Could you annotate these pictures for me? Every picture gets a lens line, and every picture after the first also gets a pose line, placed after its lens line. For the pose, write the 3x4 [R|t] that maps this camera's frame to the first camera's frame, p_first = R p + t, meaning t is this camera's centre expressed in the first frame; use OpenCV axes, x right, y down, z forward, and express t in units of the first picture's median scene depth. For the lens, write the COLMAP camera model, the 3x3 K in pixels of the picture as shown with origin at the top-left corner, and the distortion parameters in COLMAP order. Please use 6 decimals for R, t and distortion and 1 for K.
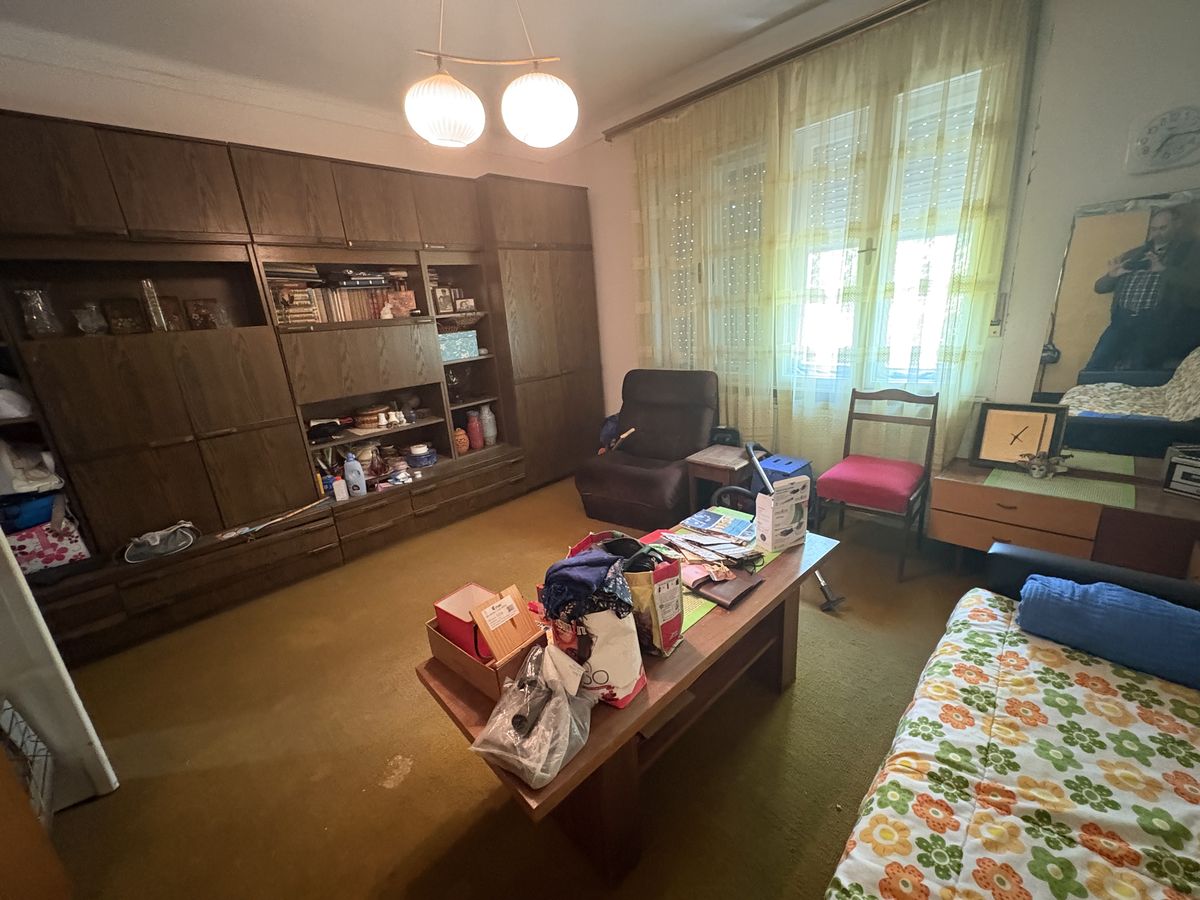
lens RADIAL K [[476.8, 0, 600.2], [0, 476.8, 452.9], [0, 0, 1]] dist [-0.000962, 0.000196]
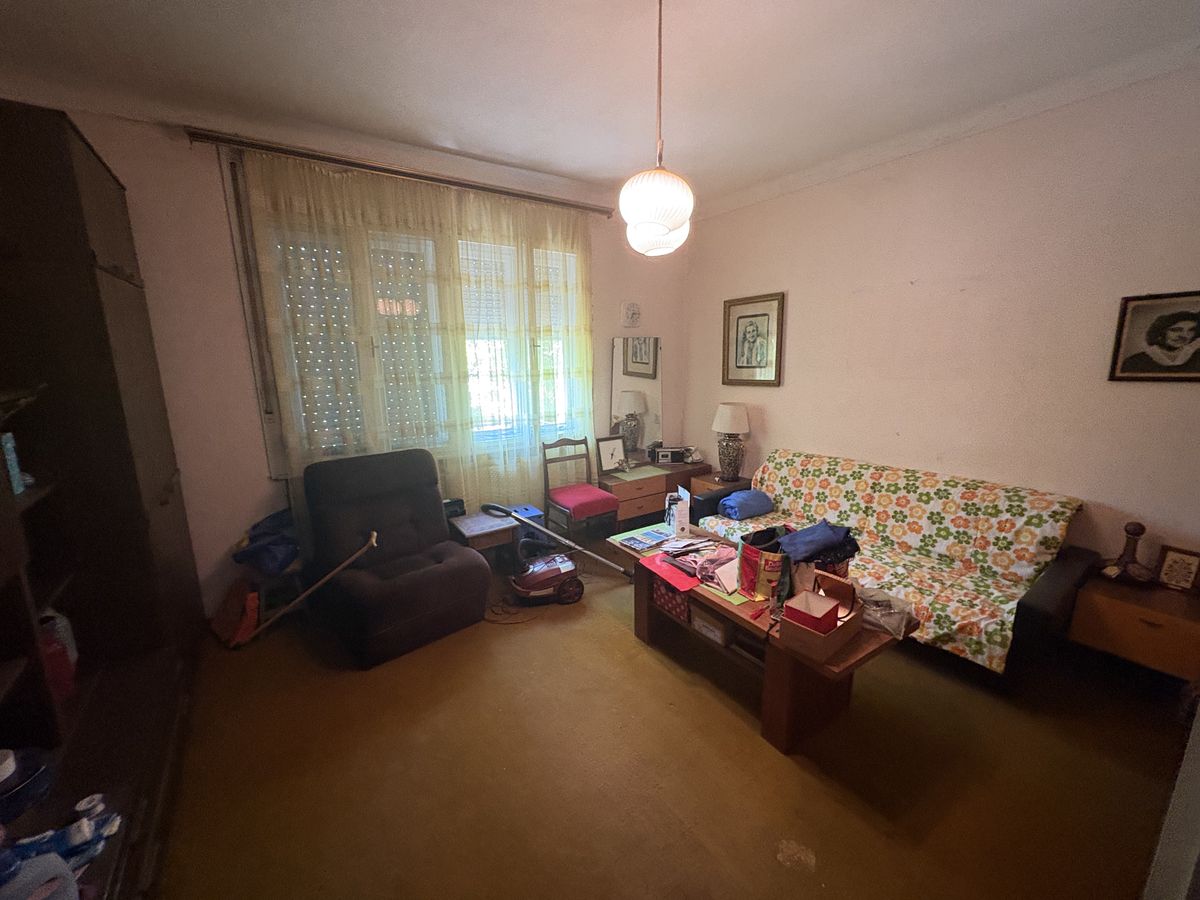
lens RADIAL K [[476.8, 0, 600.2], [0, 476.8, 452.9], [0, 0, 1]] dist [-0.000962, 0.000196]
pose [[0.183069, -0.136074, 0.973637, -0.736544], [0.280781, 0.956359, 0.080866, -0.162512], [-0.942151, 0.258575, 0.213287, 0.534432]]
